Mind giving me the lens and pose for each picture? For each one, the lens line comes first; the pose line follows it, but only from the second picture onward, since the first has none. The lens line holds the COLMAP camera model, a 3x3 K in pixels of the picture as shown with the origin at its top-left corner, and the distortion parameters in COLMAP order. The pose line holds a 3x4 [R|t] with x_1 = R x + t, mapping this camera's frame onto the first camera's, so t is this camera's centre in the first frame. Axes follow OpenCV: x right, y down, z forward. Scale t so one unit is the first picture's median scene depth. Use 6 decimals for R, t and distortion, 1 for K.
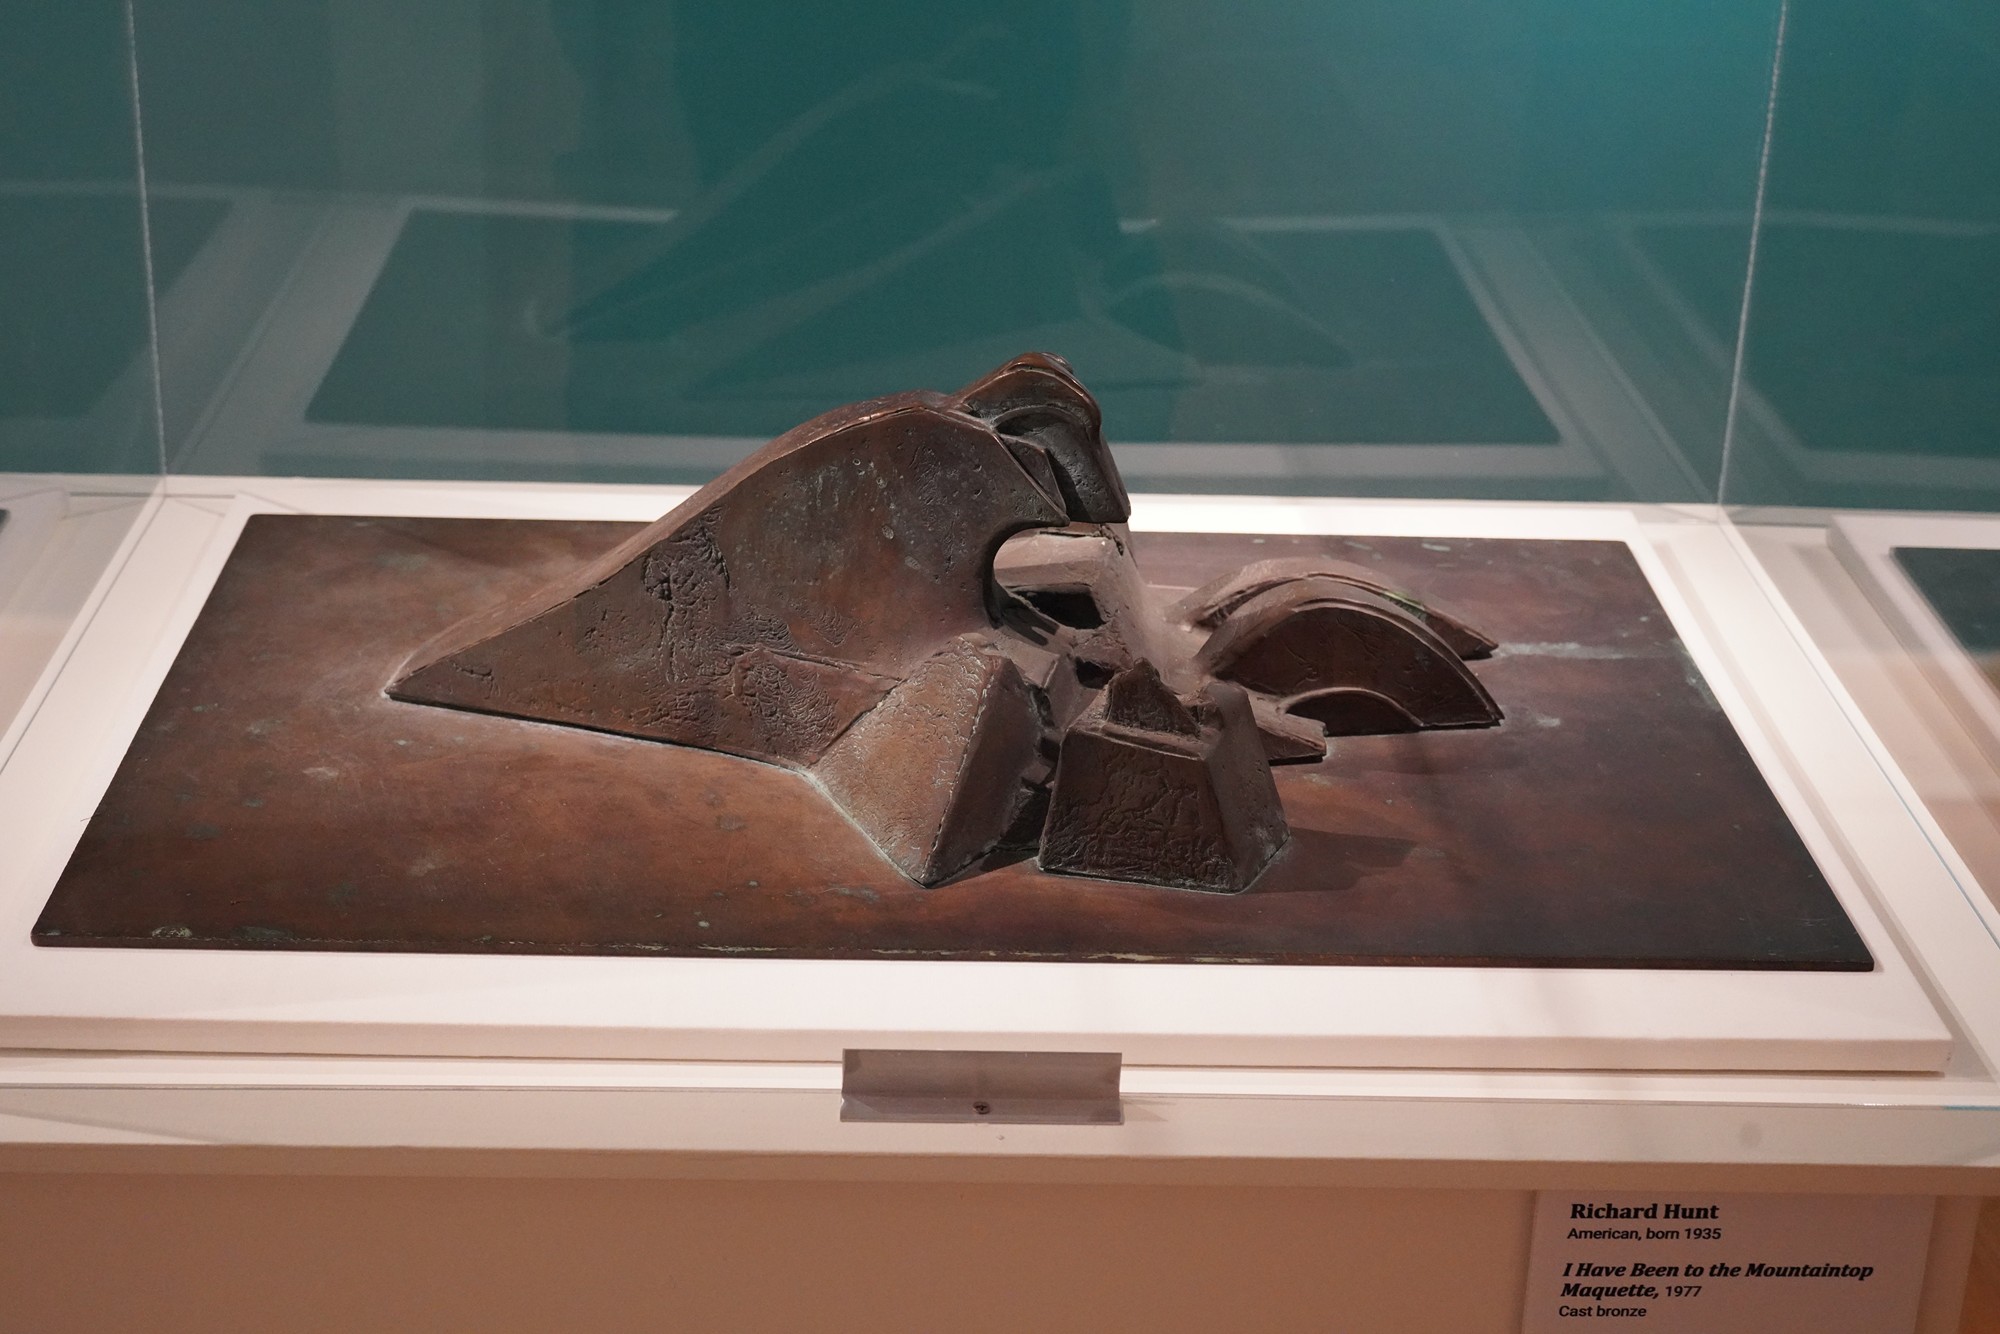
lens RADIAL K [[2940.6, 0, 1000.0], [0, 2940.6, 667.0], [0, 0, 1]] dist [0.001404, -0.027332]
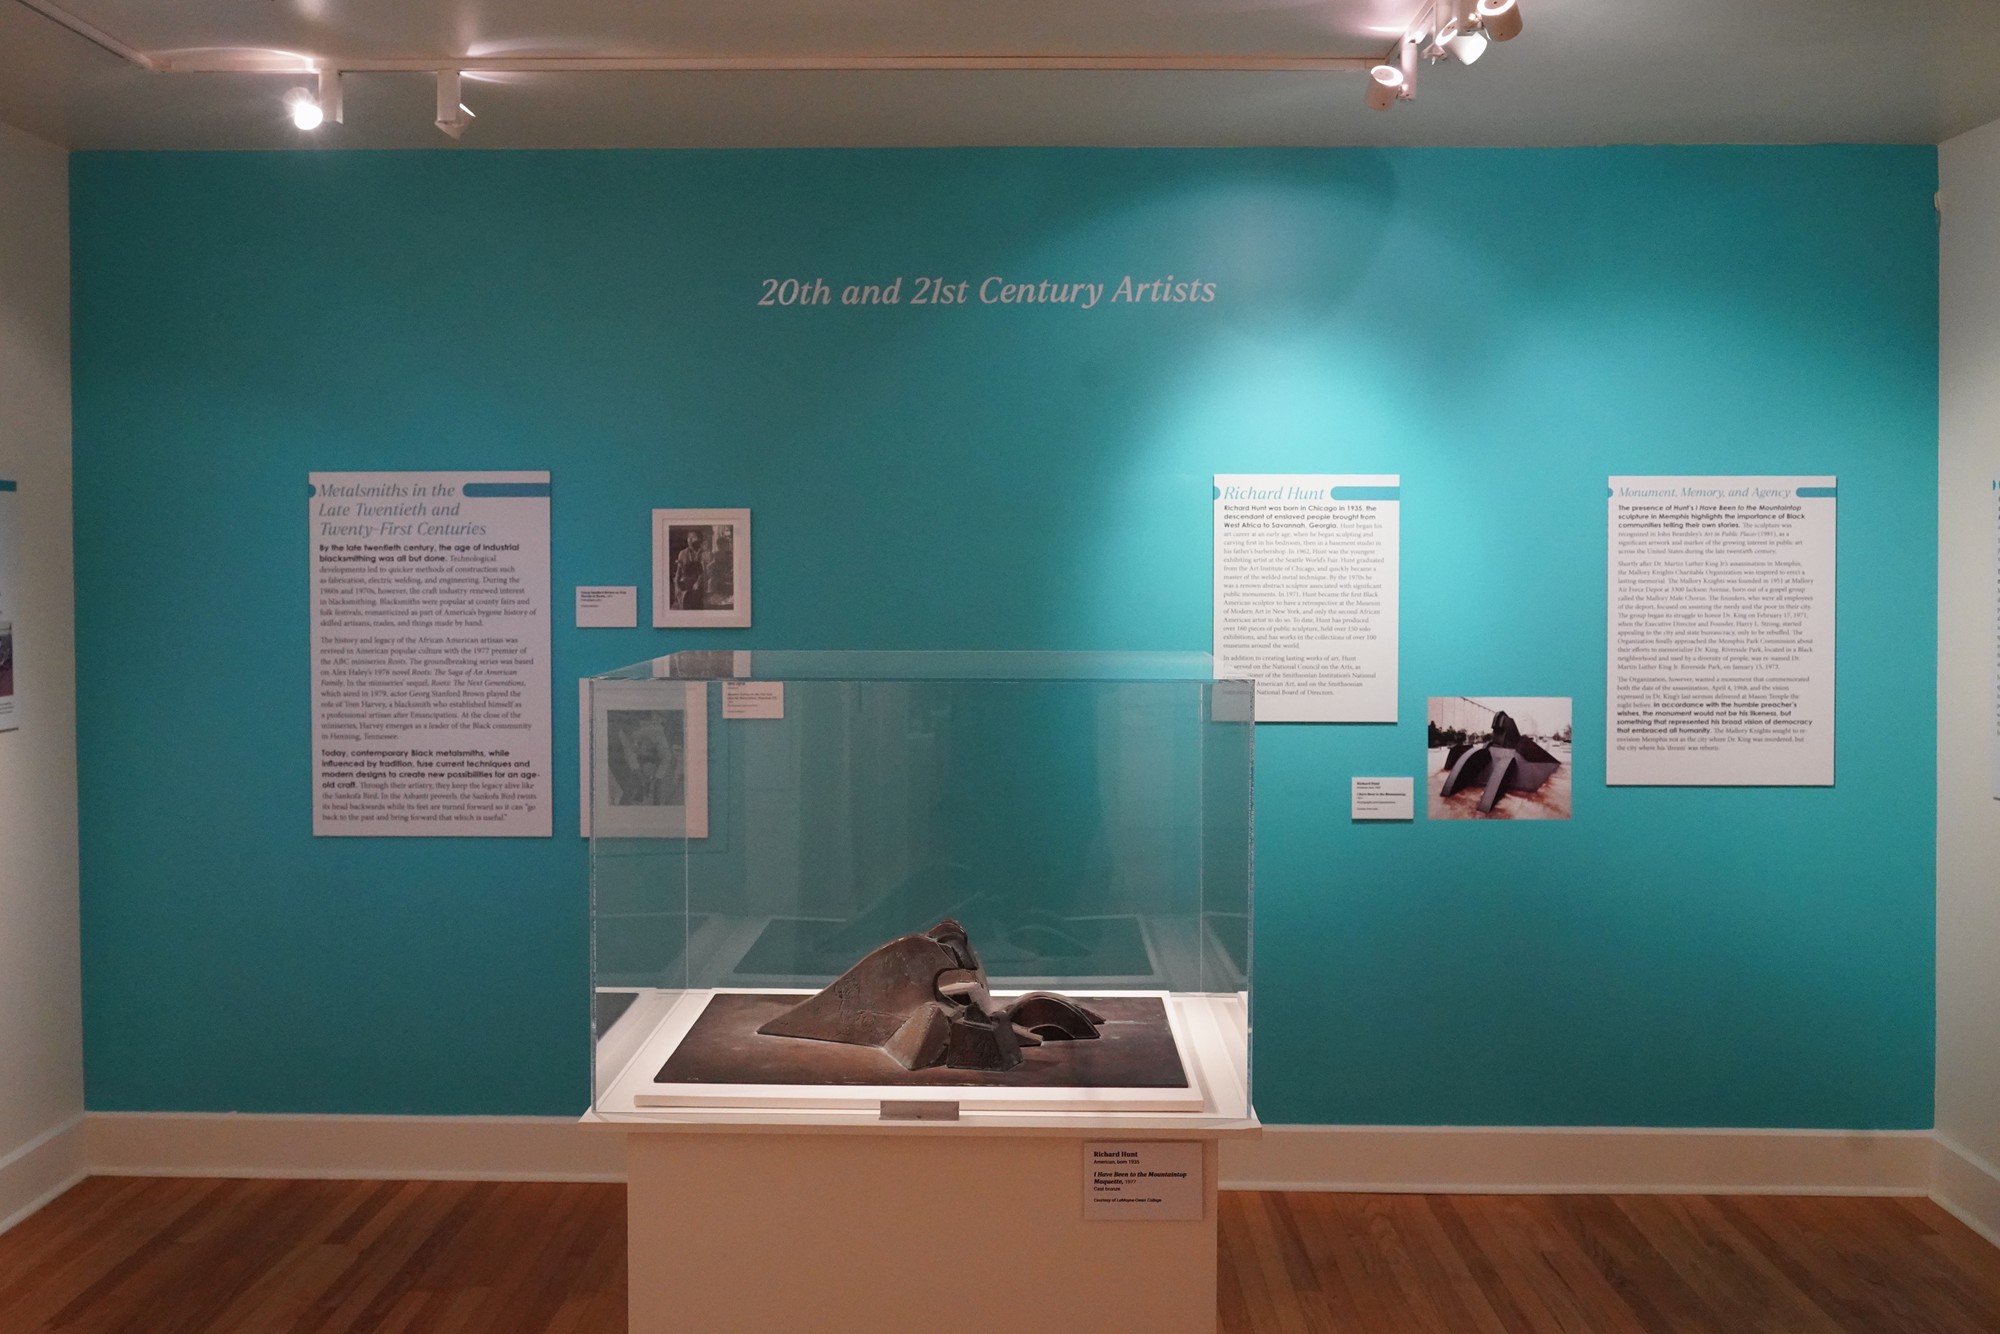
lens RADIAL K [[1570.7, 0, 1000.0], [0, 1570.7, 667.0], [0, 0, 1]] dist [-0.012531, 0.008659]
pose [[0.998307, -0.027057, -0.051492, 0.174344], [0.006428, 0.931127, -0.364639, 0.288445], [0.057812, 0.363691, 0.929724, -0.808597]]
